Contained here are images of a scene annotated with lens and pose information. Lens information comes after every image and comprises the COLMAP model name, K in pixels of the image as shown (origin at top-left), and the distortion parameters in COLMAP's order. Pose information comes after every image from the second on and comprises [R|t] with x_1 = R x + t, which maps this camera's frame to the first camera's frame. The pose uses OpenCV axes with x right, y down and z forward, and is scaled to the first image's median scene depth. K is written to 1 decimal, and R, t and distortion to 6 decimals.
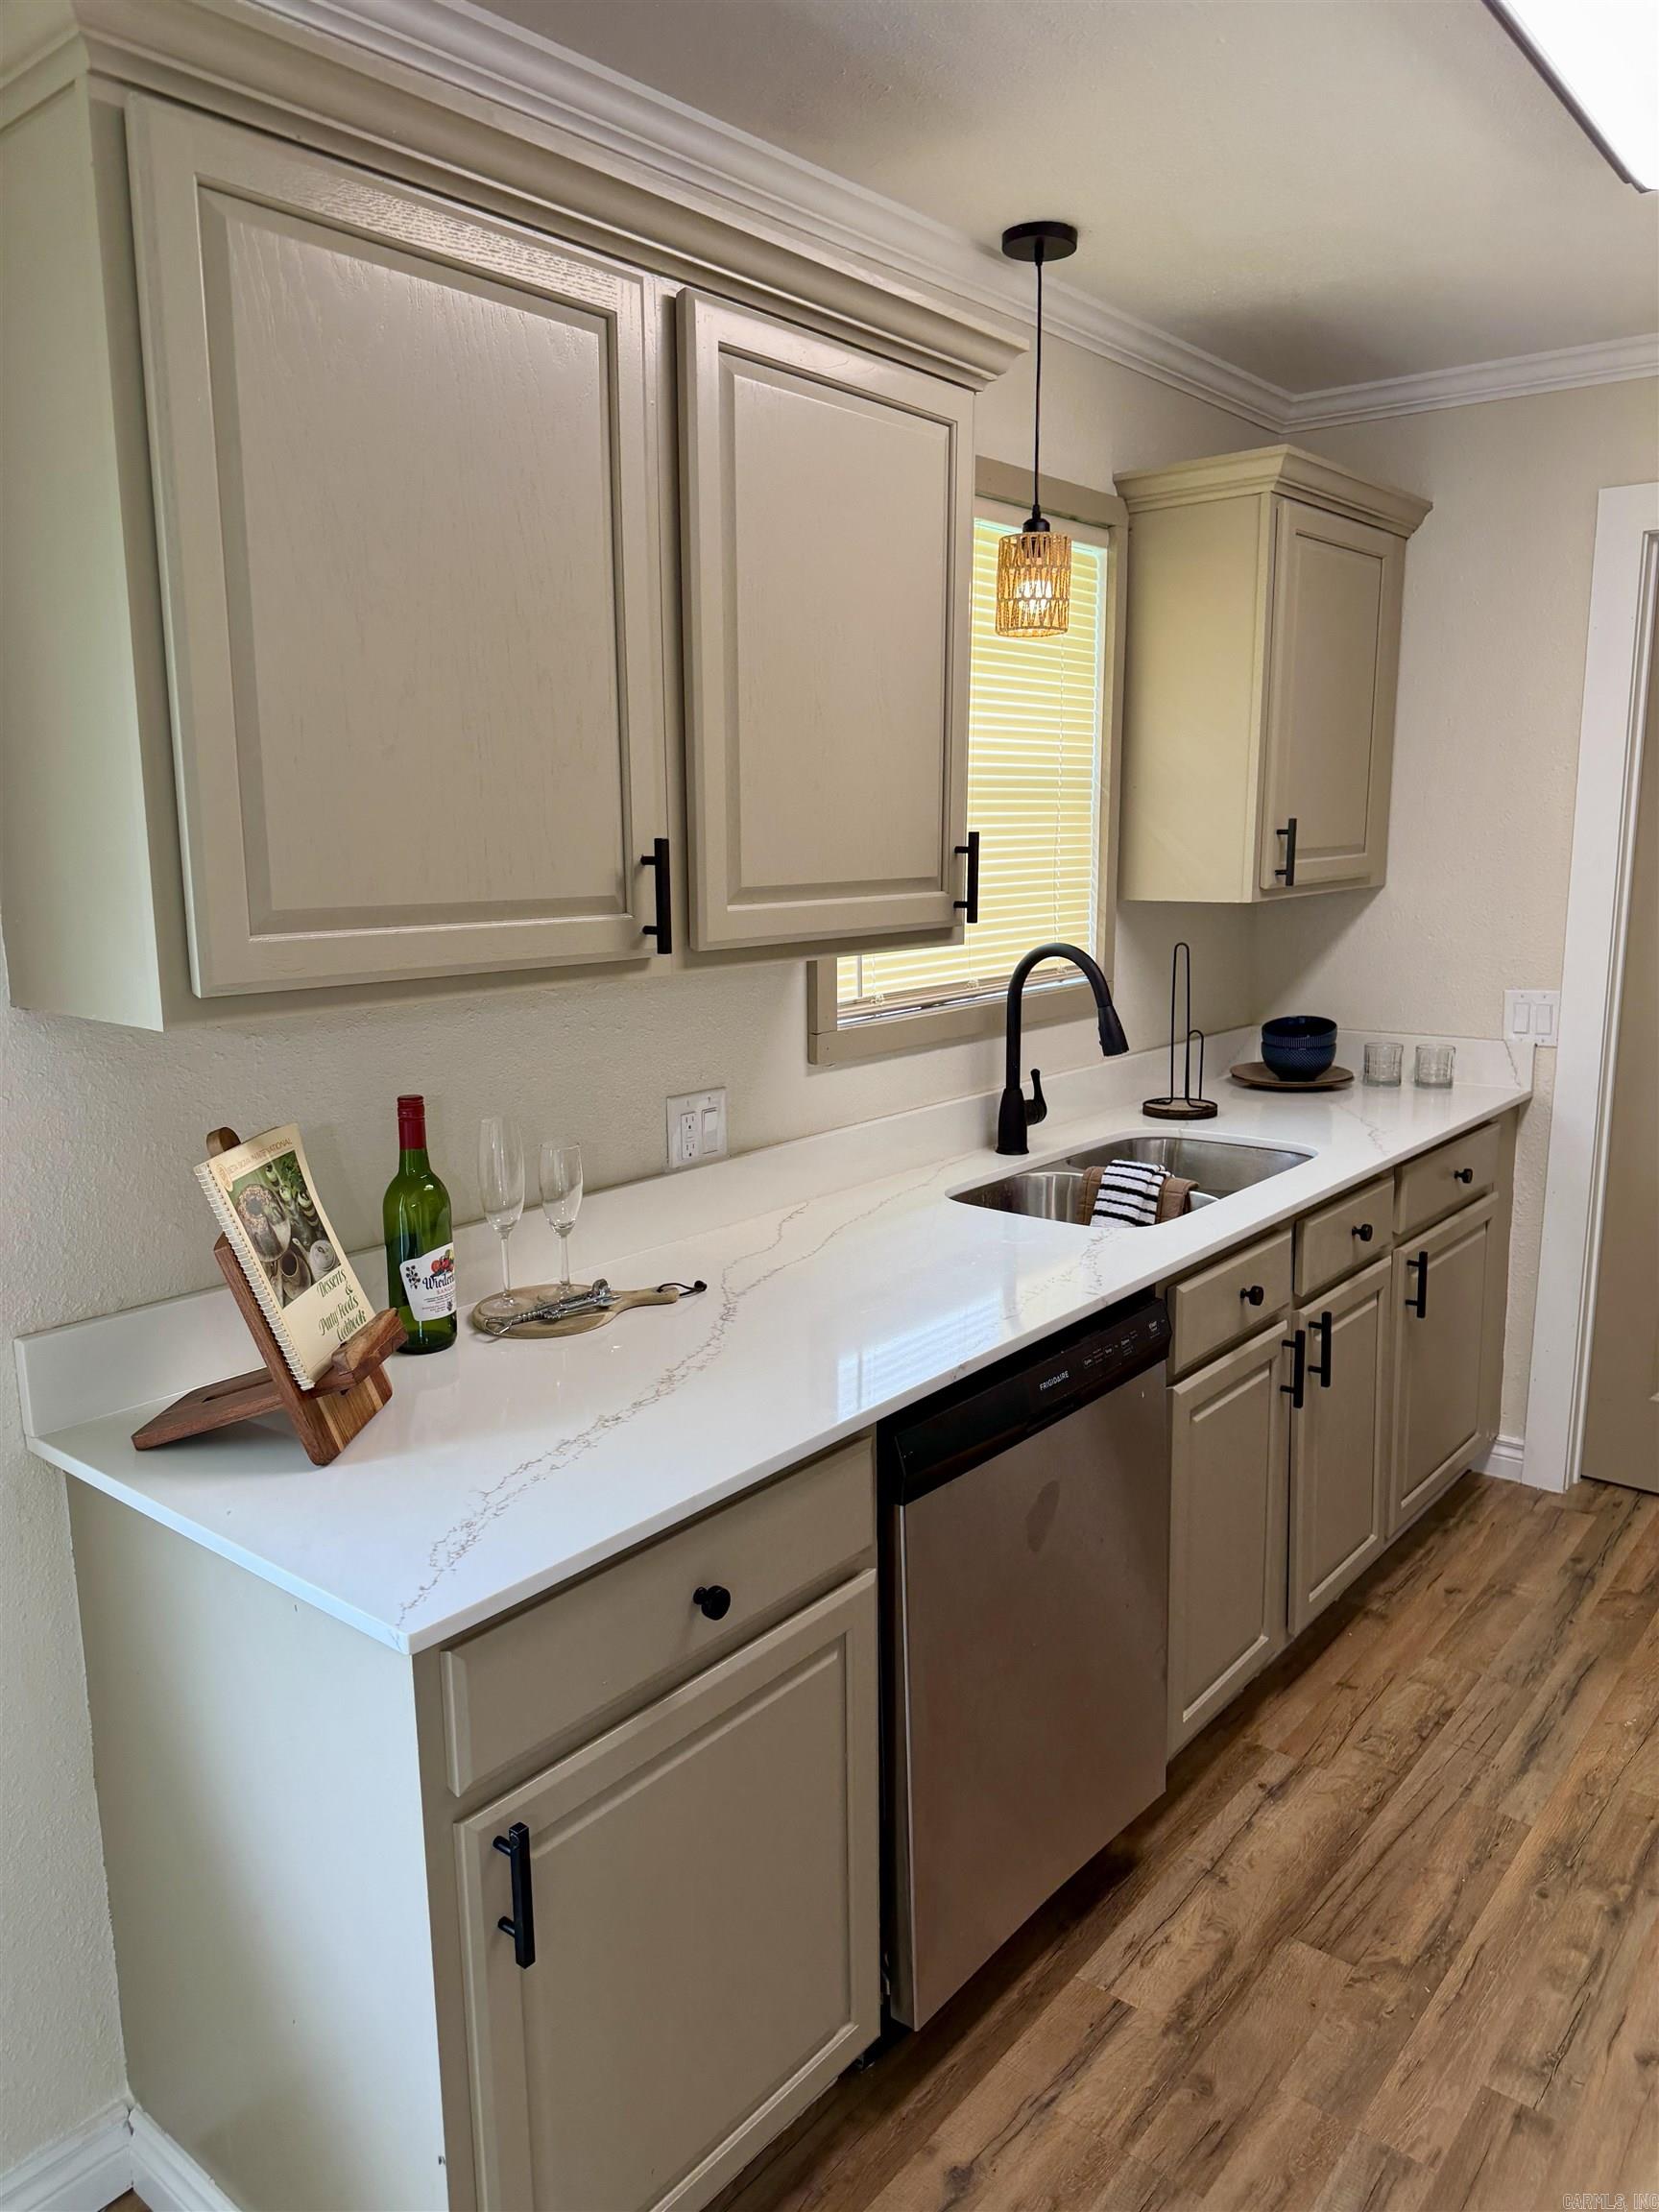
lens RADIAL K [[1583.5, 0, 823.2], [0, 1583.5, 1107.4], [0, 0, 1]] dist [0.053168, -0.028144]
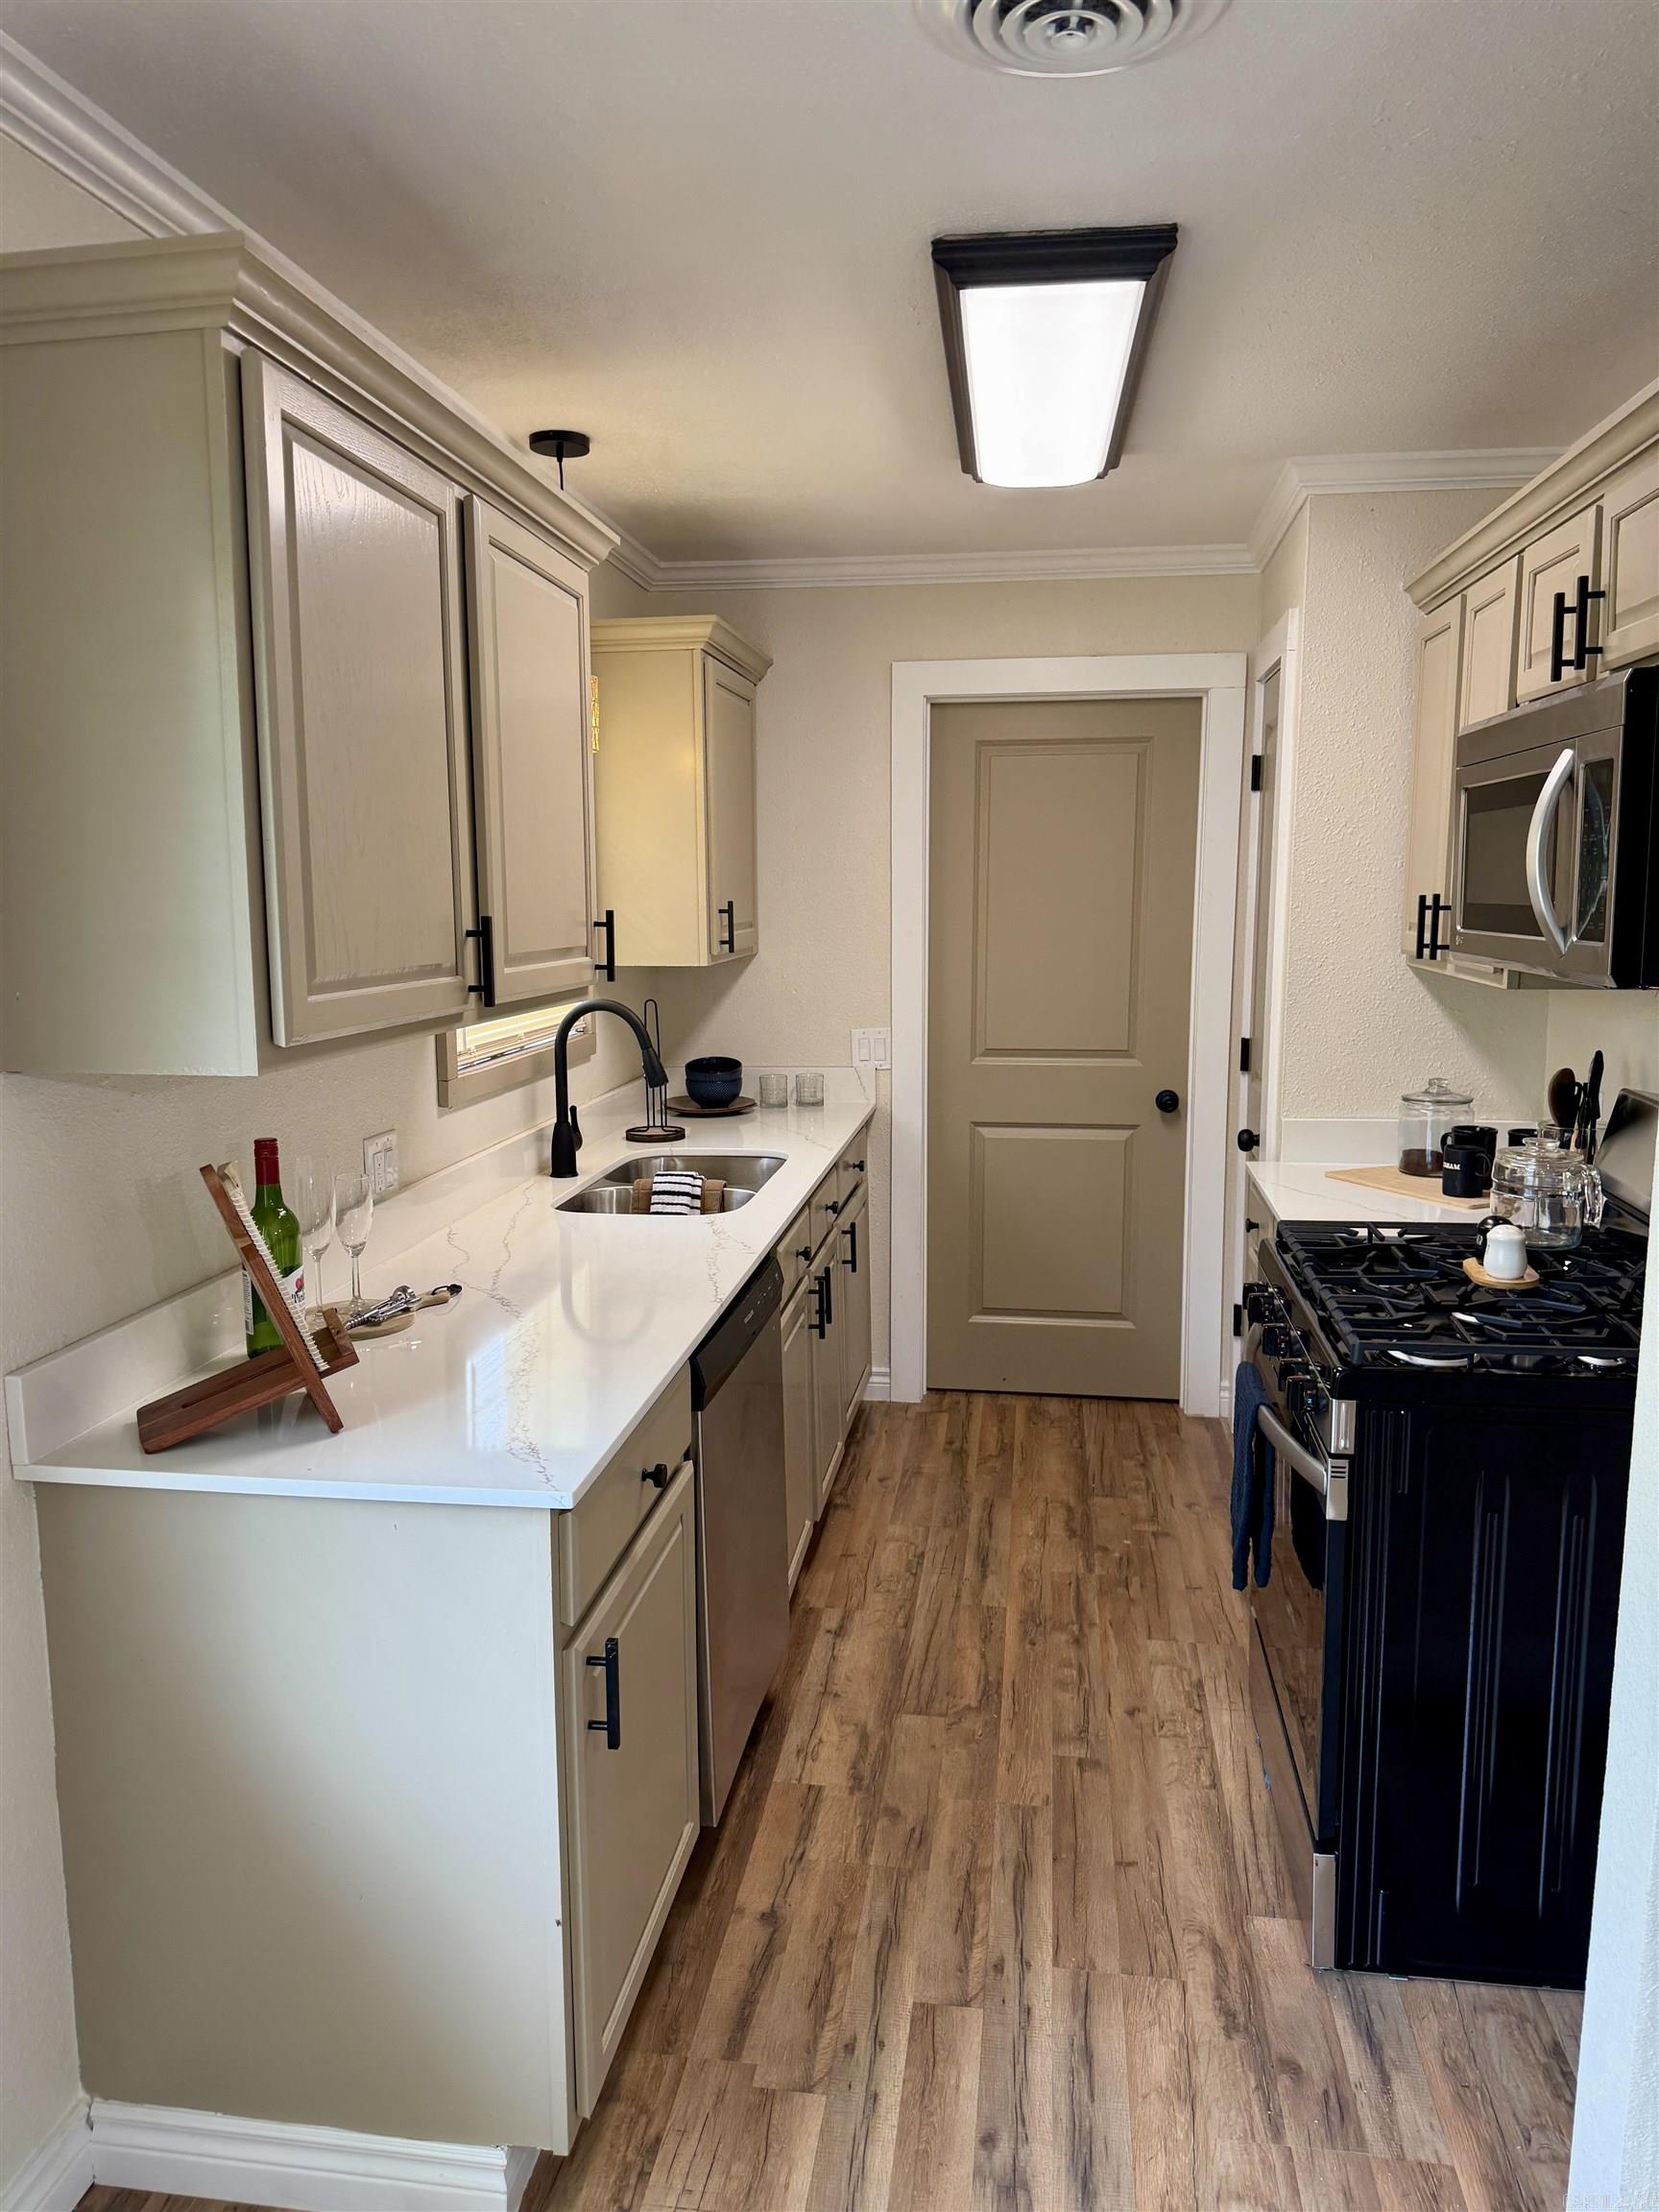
lens RADIAL K [[1583.5, 0, 750.6], [0, 1583.5, 1111.7], [0, 0, 1]] dist [0.053168, -0.028144]
pose [[0.871835, -0.066809, 0.485221, -0.389274], [0.089343, 0.995725, -0.023430, 0.024171], [-0.481582, 0.063778, 0.874078, -0.138605]]
